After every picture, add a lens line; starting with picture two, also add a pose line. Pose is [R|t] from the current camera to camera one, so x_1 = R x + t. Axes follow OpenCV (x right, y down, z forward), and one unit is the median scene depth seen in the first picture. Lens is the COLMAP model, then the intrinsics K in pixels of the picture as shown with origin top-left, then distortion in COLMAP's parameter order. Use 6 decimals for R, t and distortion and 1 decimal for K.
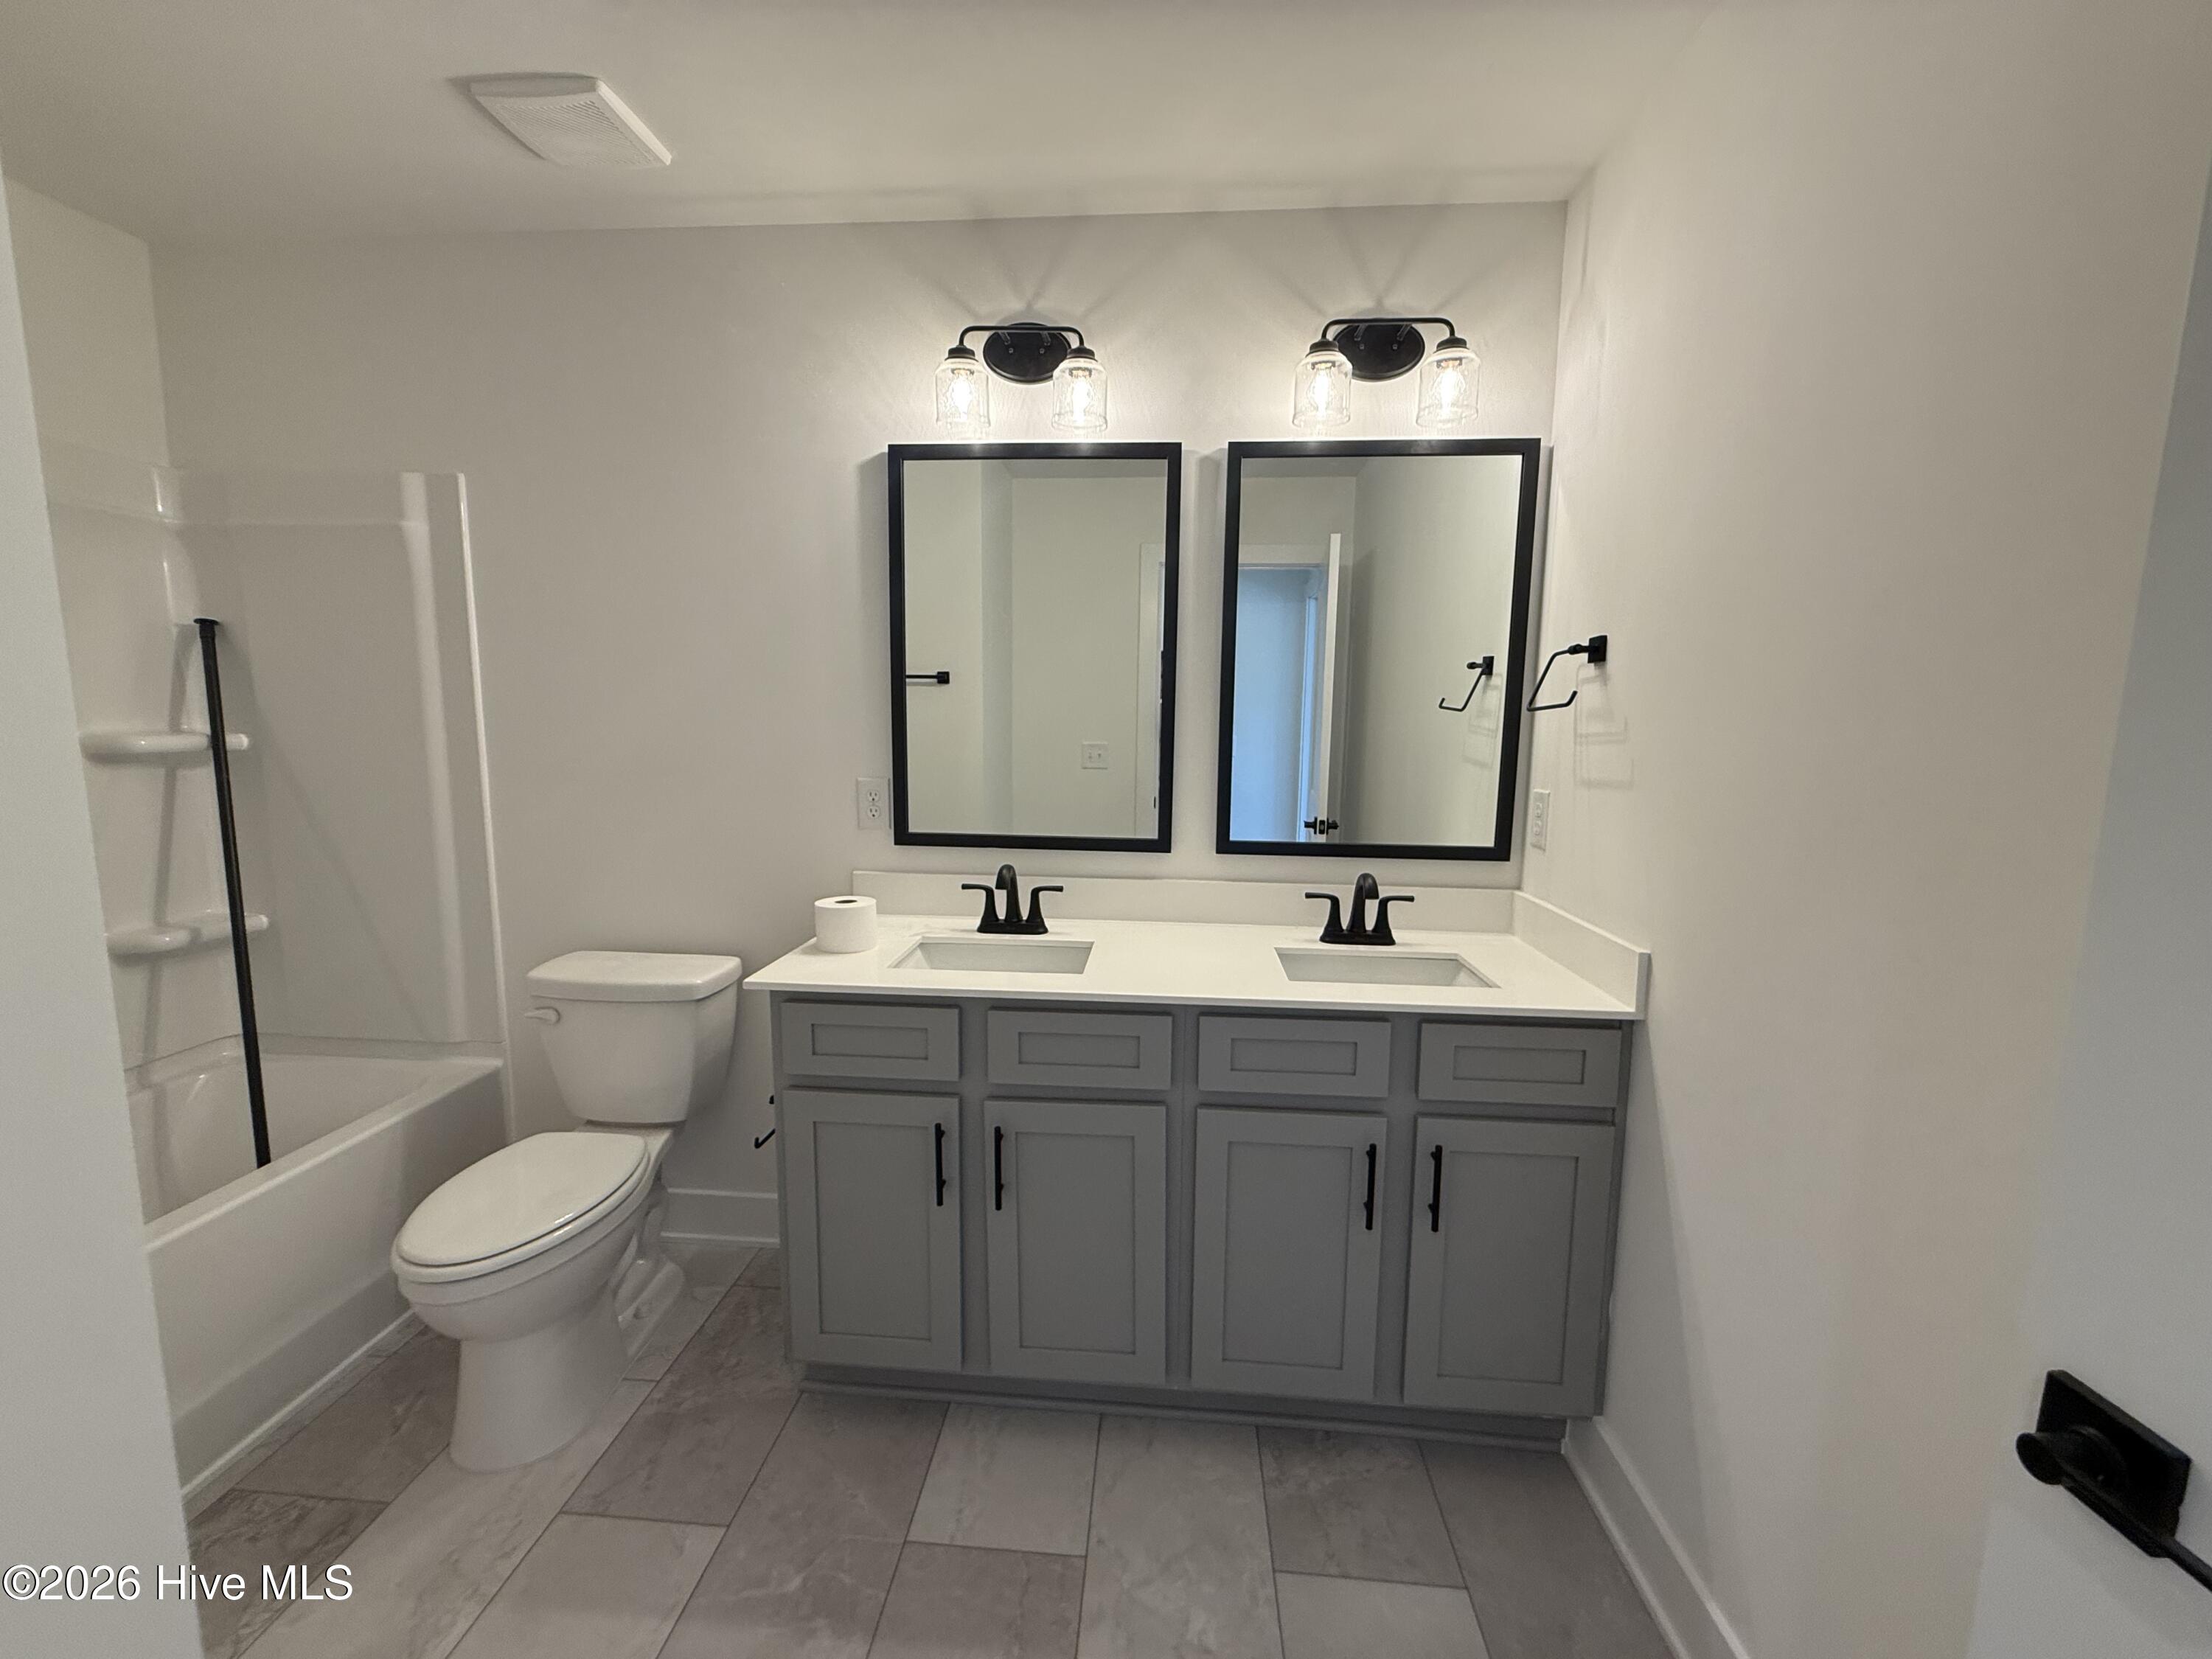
lens RADIAL K [[881.8, 0, 1101.7], [0, 881.8, 823.5], [0, 0, 1]] dist [-0.000024, 0.000764]
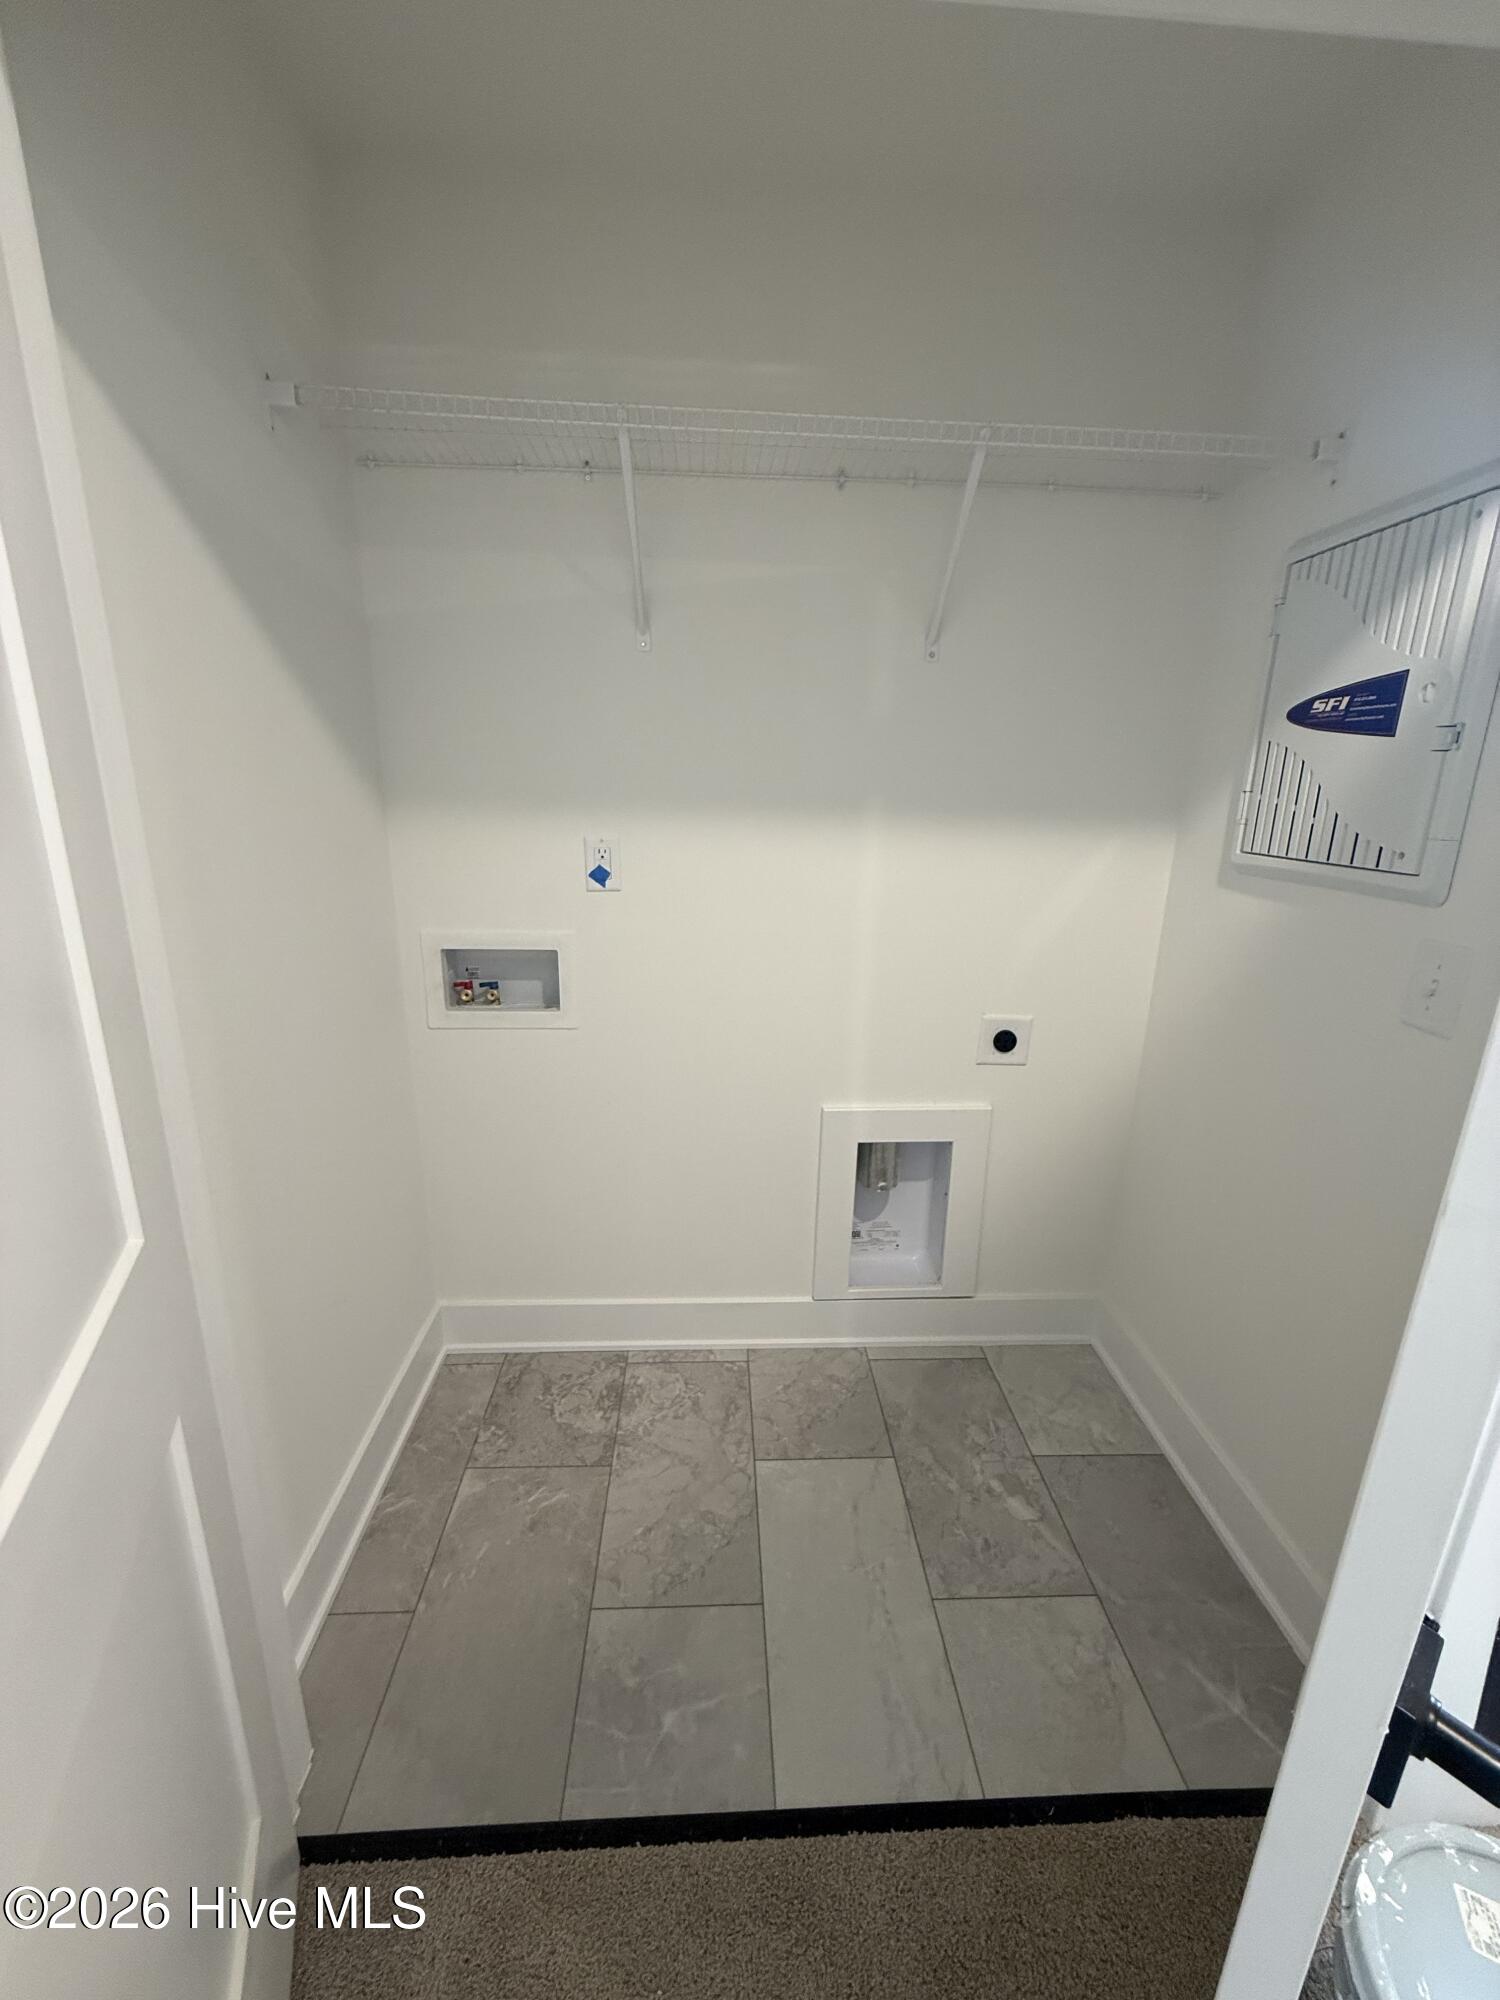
lens RADIAL K [[797.3, 0, 749.5], [0, 797.3, 996.3], [0, 0, 1]] dist [-0.000024, 0.000764]
pose [[-0.992161, 0.006547, -0.124793, -0.229414], [-0.041928, 0.923302, 0.381780, -0.155789], [0.117721, 0.384020, -0.915790, 1.047599]]
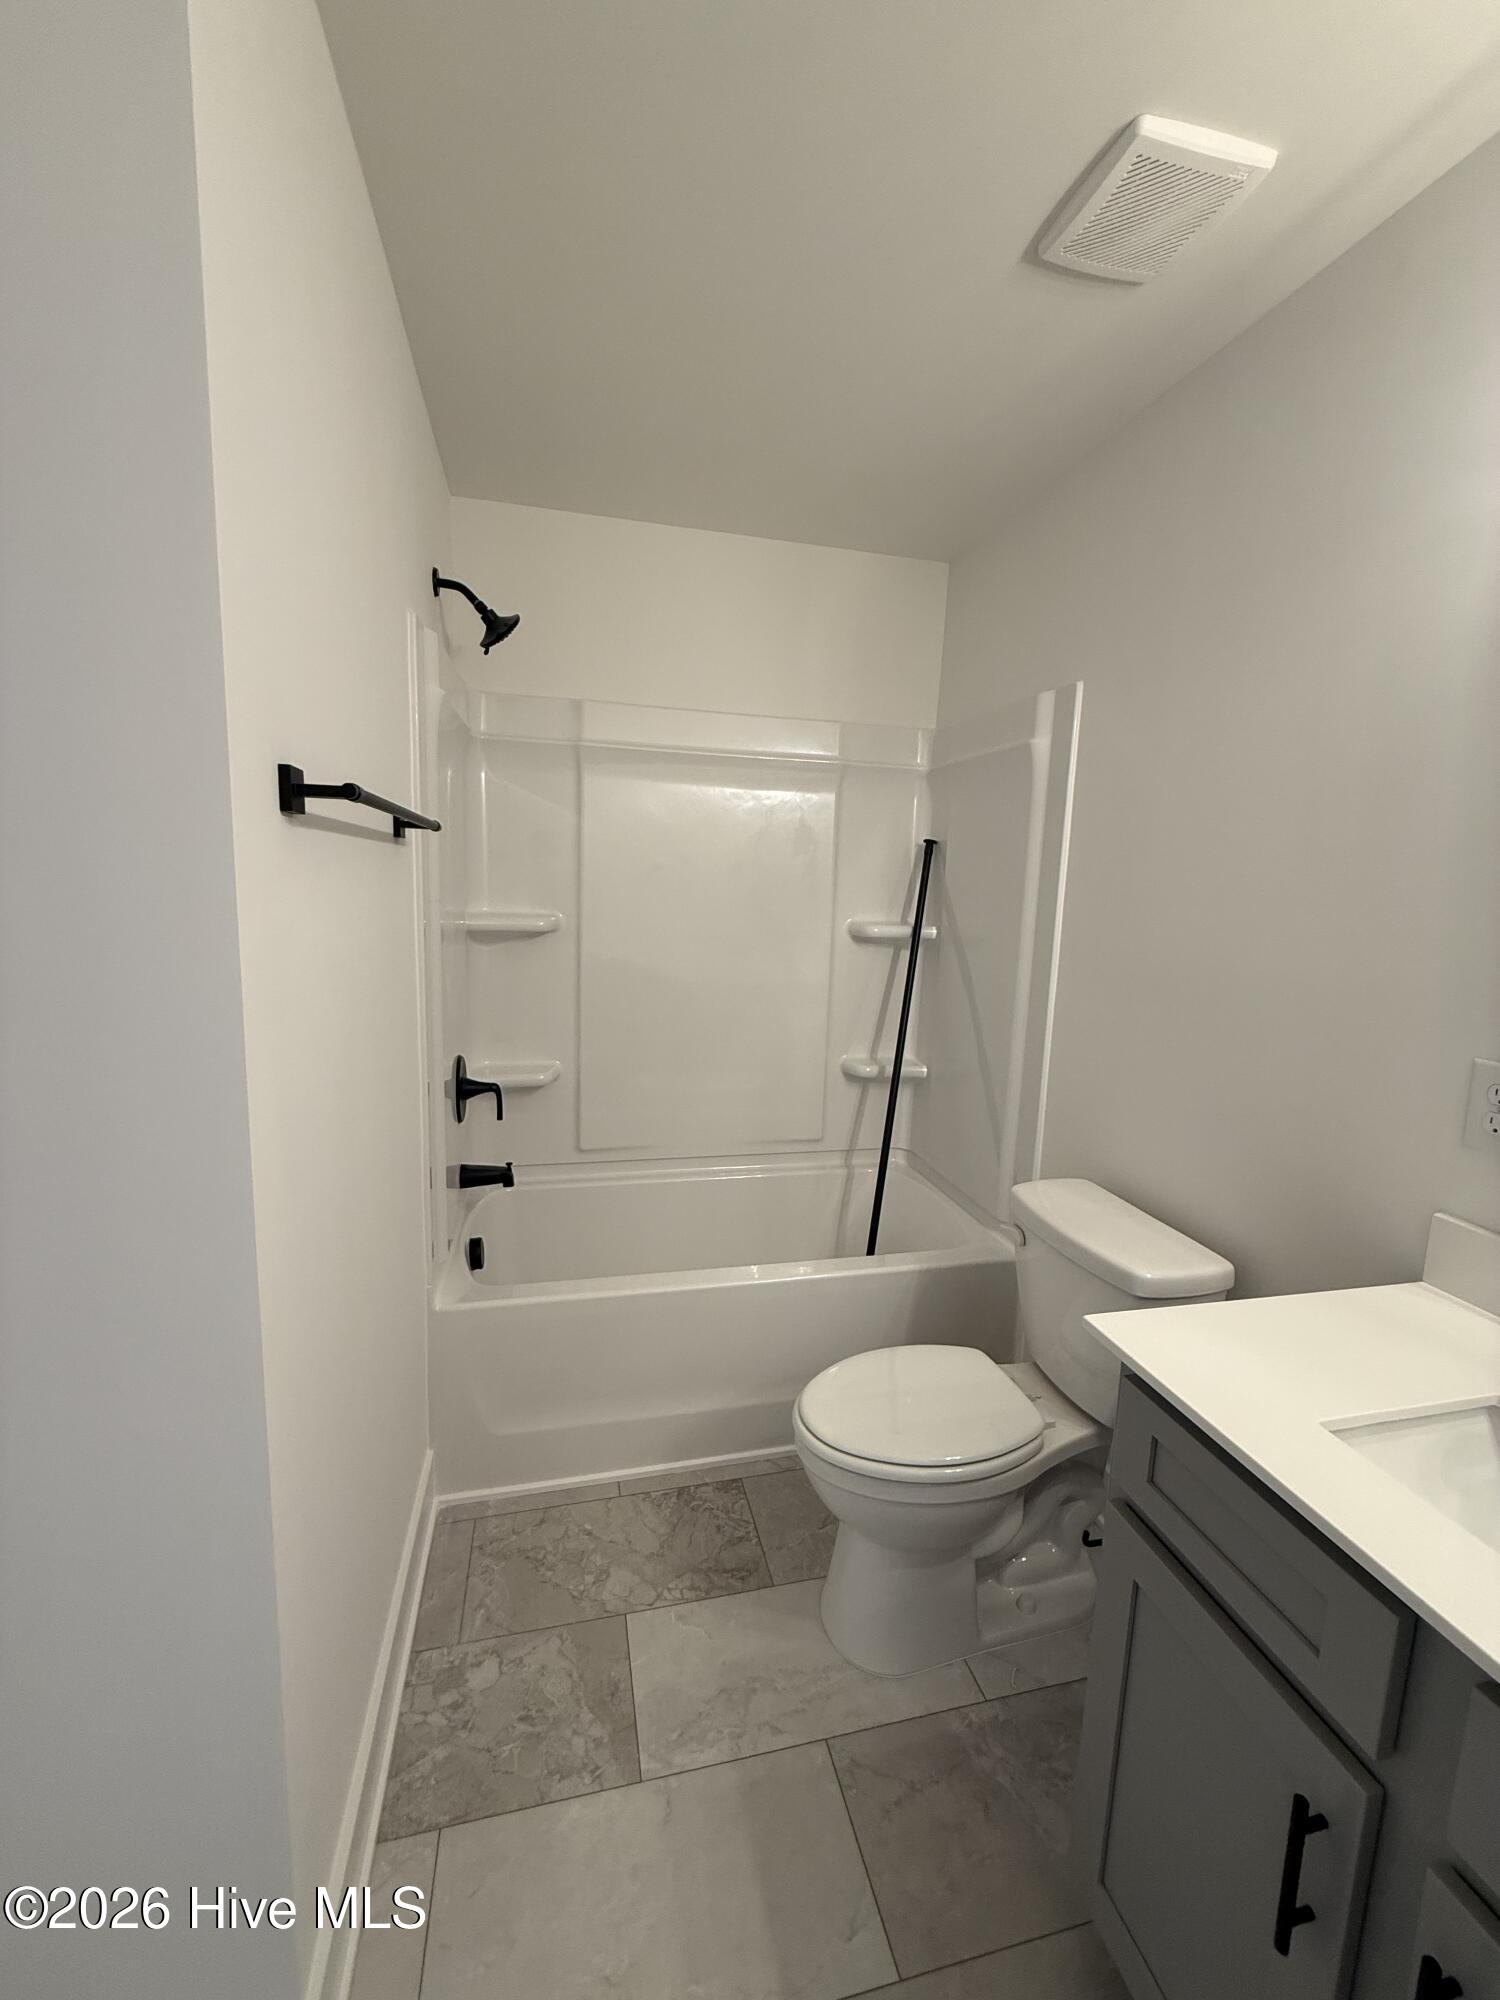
lens RADIAL K [[797.3, 0, 748.9], [0, 797.3, 993.1], [0, 0, 1]] dist [-0.000024, 0.000764]
pose [[0.310655, 0.127242, -0.941968, 0.071222], [-0.147798, 0.985413, 0.084367, -0.078967], [0.938962, 0.113012, 0.324929, 0.462627]]
